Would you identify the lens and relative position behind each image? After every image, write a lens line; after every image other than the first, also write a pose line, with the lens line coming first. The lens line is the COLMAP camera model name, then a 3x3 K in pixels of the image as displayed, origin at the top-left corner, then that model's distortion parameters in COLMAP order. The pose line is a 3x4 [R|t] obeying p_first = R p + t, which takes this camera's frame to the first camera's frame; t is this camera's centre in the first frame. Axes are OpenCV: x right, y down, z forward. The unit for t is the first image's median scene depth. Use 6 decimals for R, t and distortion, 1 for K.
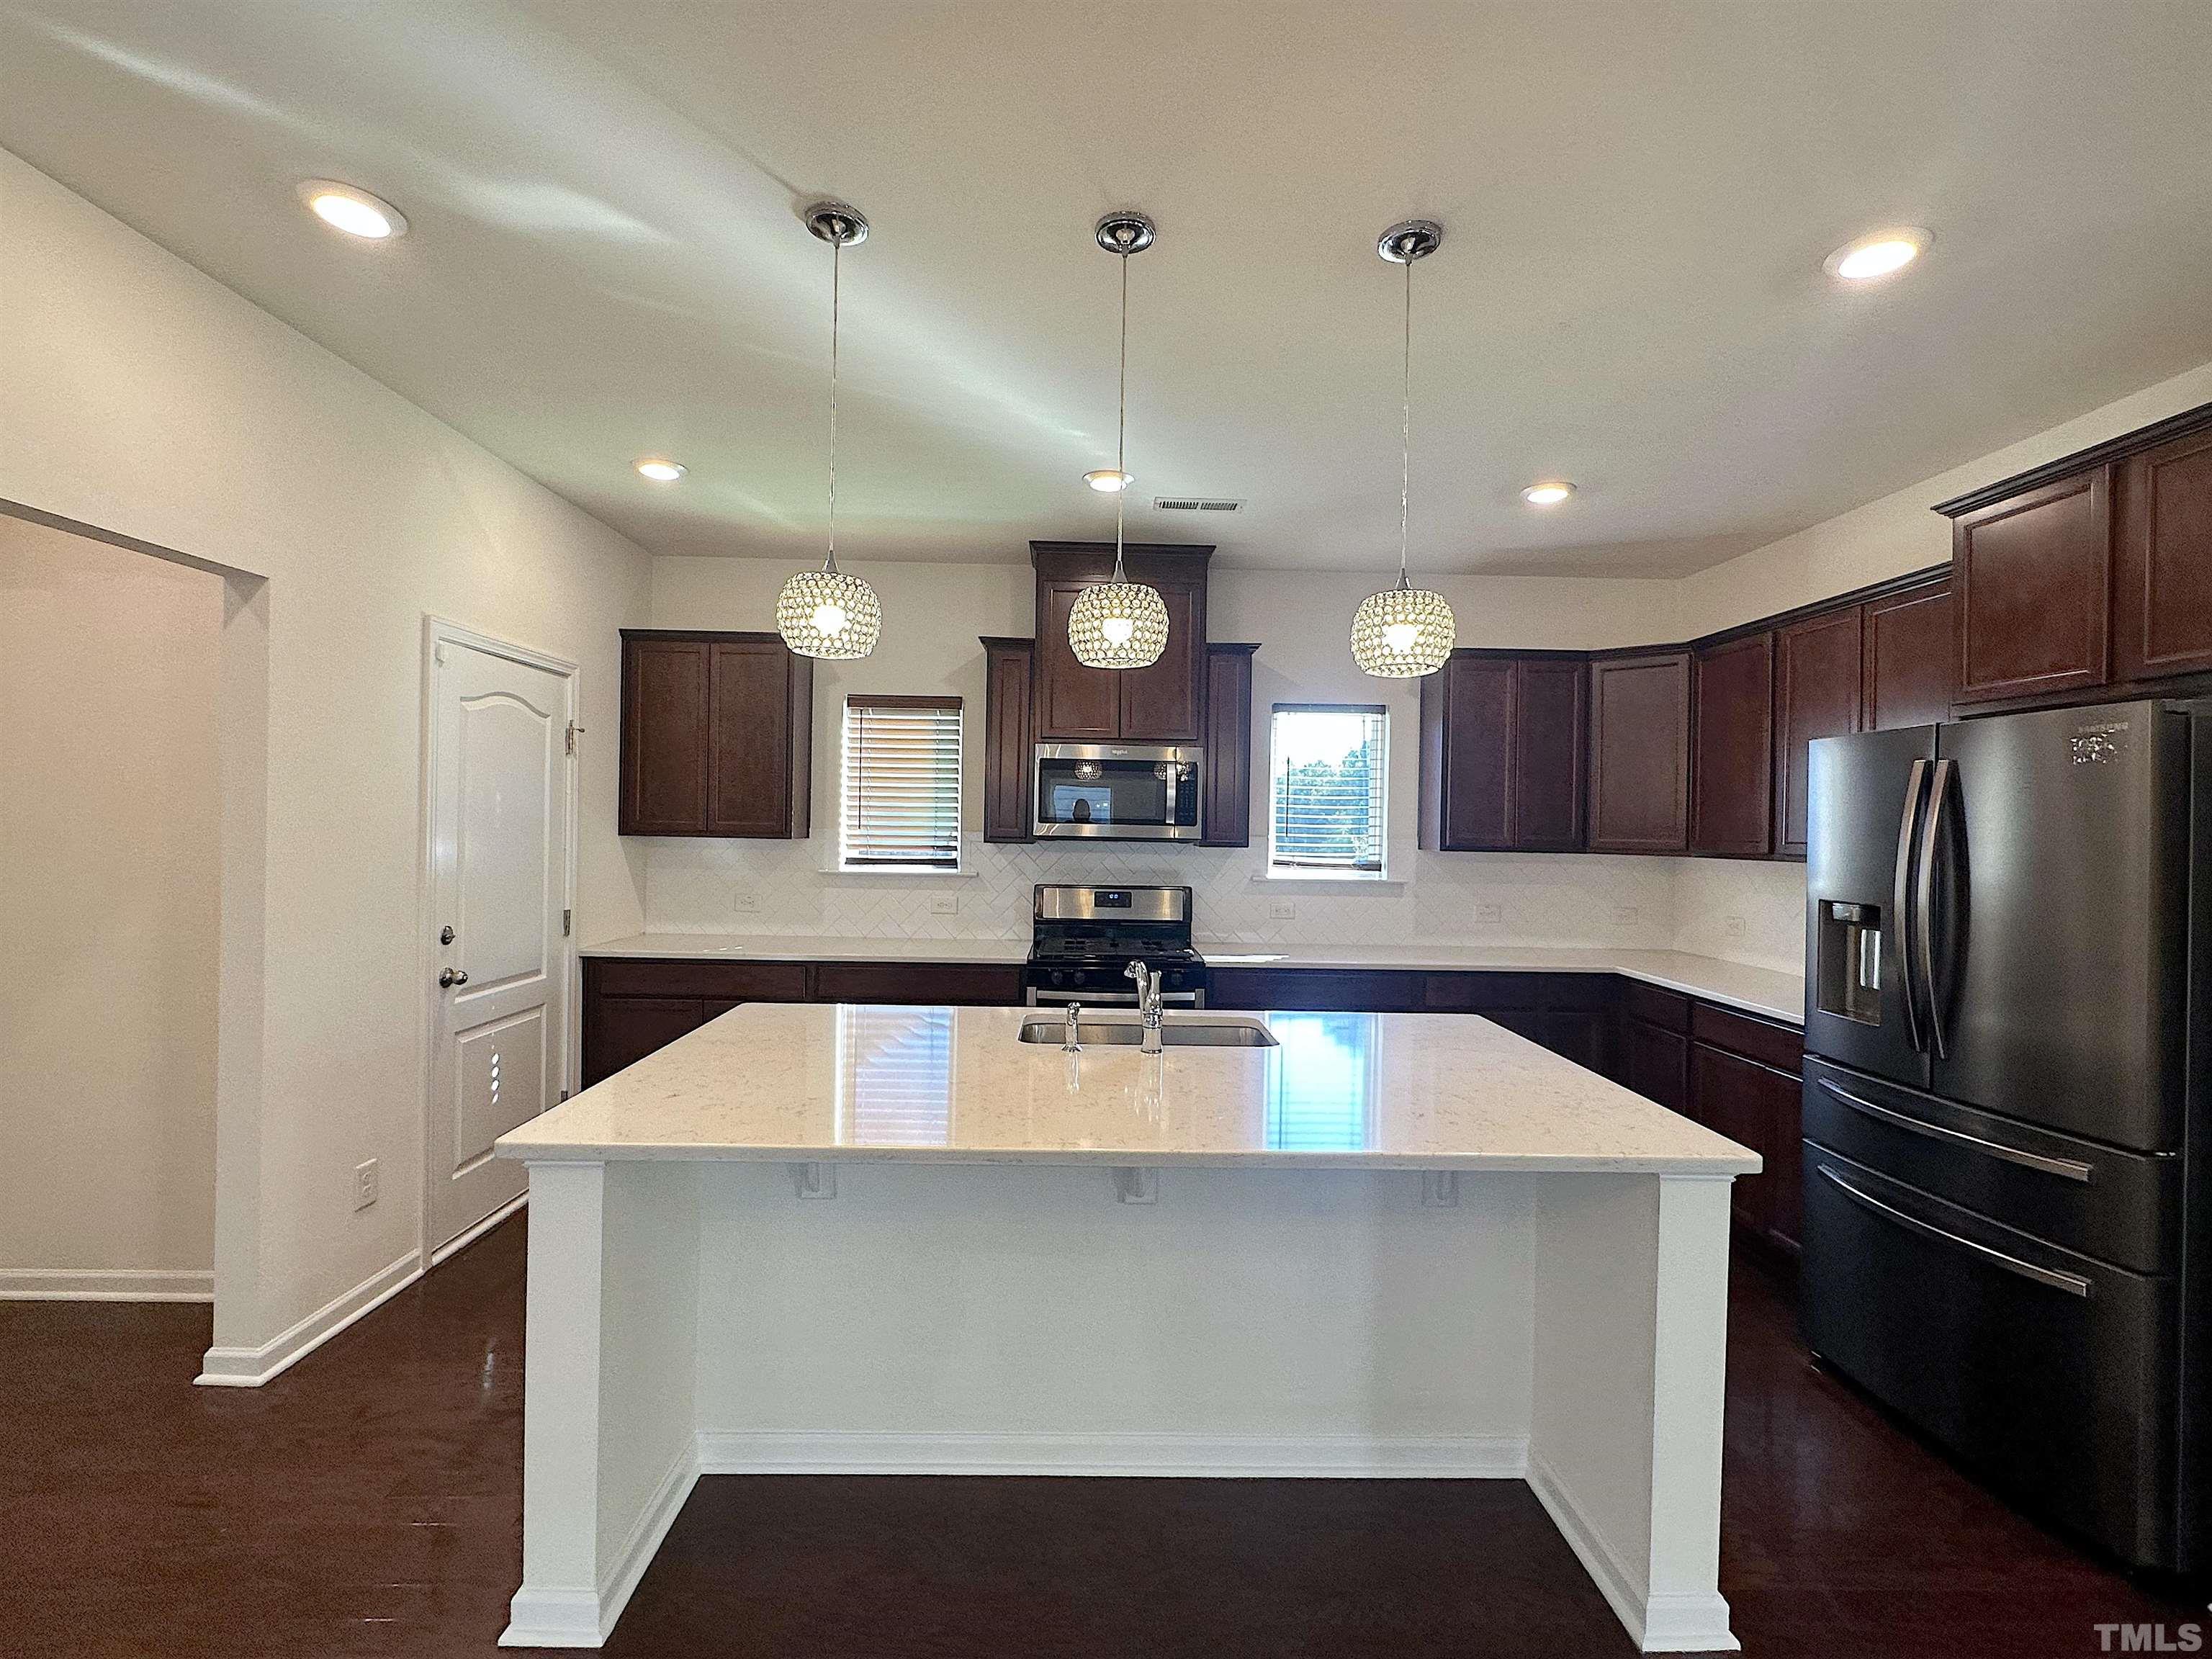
lens RADIAL K [[994.9, 0, 1106.0], [0, 994.9, 829.5], [0, 0, 1]] dist [-0.000172, -0.000347]
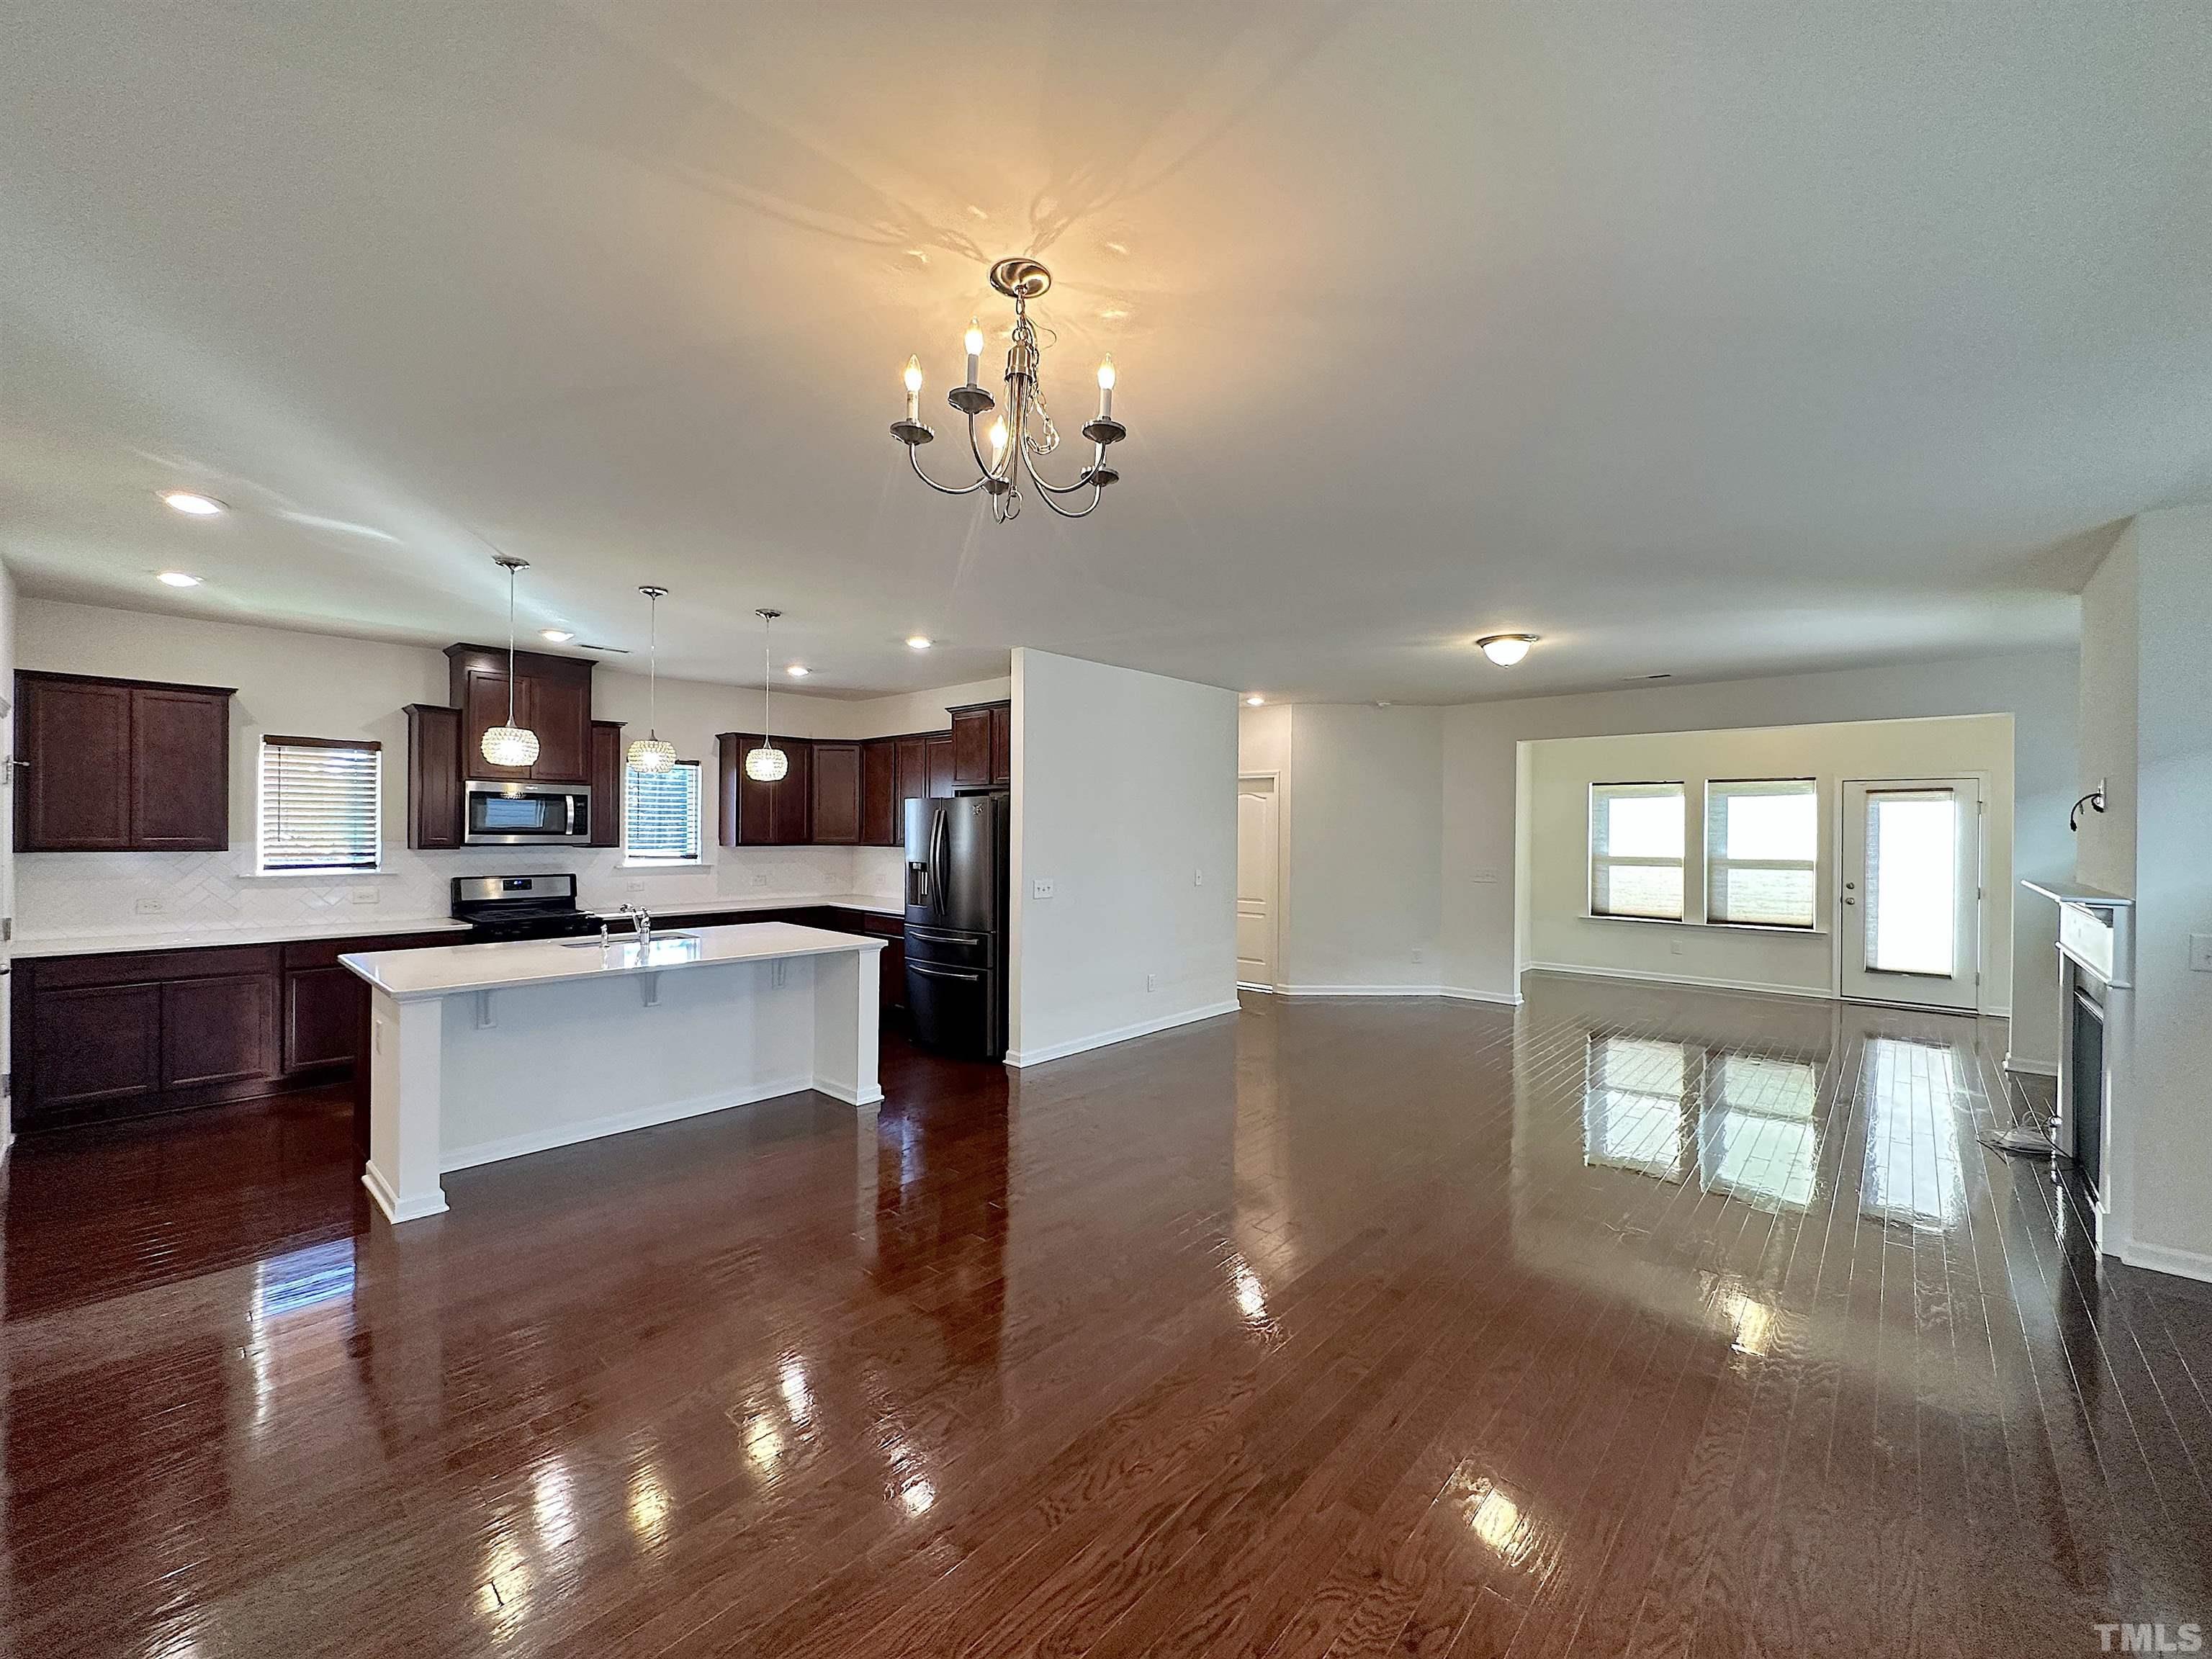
lens RADIAL K [[883.2, 0, 1097.8], [0, 883.2, 831.1], [0, 0, 1]] dist [0.000846, 0.000124]
pose [[0.692355, -0.015669, 0.721387, -0.357833], [0.008617, 0.999872, 0.013449, -0.021291], [-0.721505, -0.003095, 0.692402, -0.566507]]
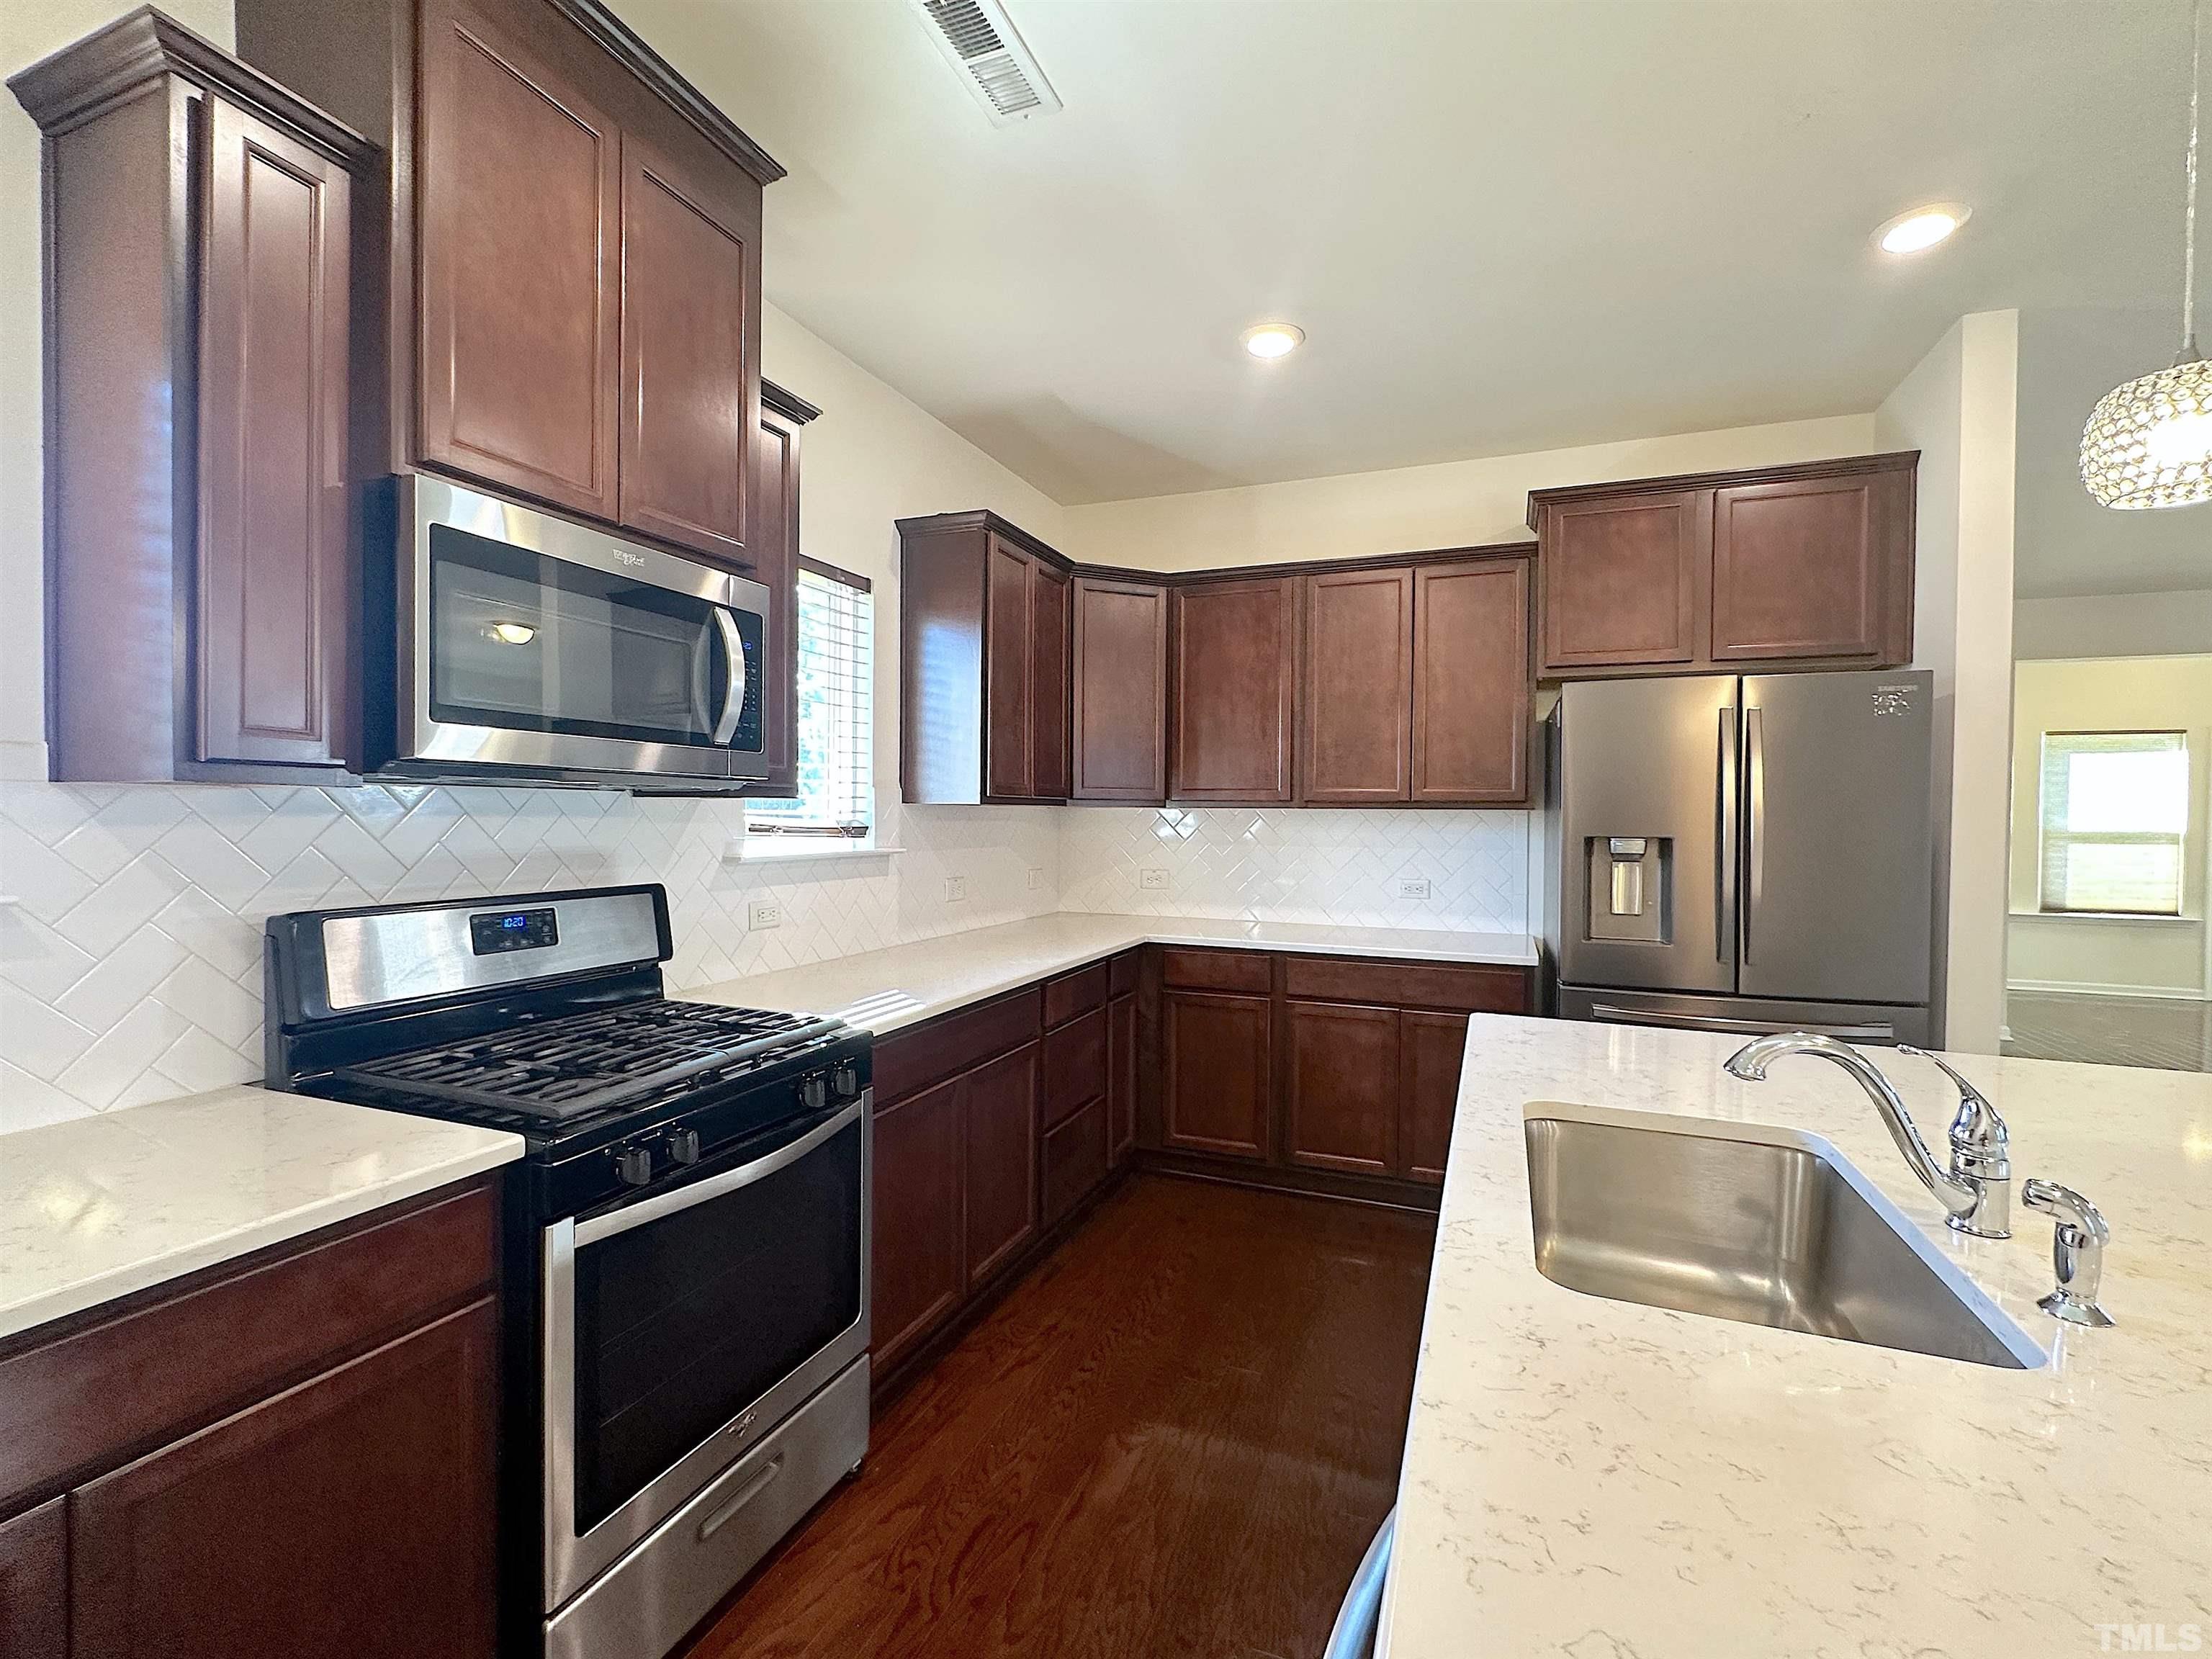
lens RADIAL K [[1004.6, 0, 1106.0], [0, 1004.6, 829.5], [0, 0, 1]] dist [-0.001350, 0.000209]
pose [[0.396086, -0.029524, 0.917739, -0.276851], [0.000617, 0.999491, 0.031887, 0.017947], [-0.918213, -0.012064, 0.395902, 0.647544]]
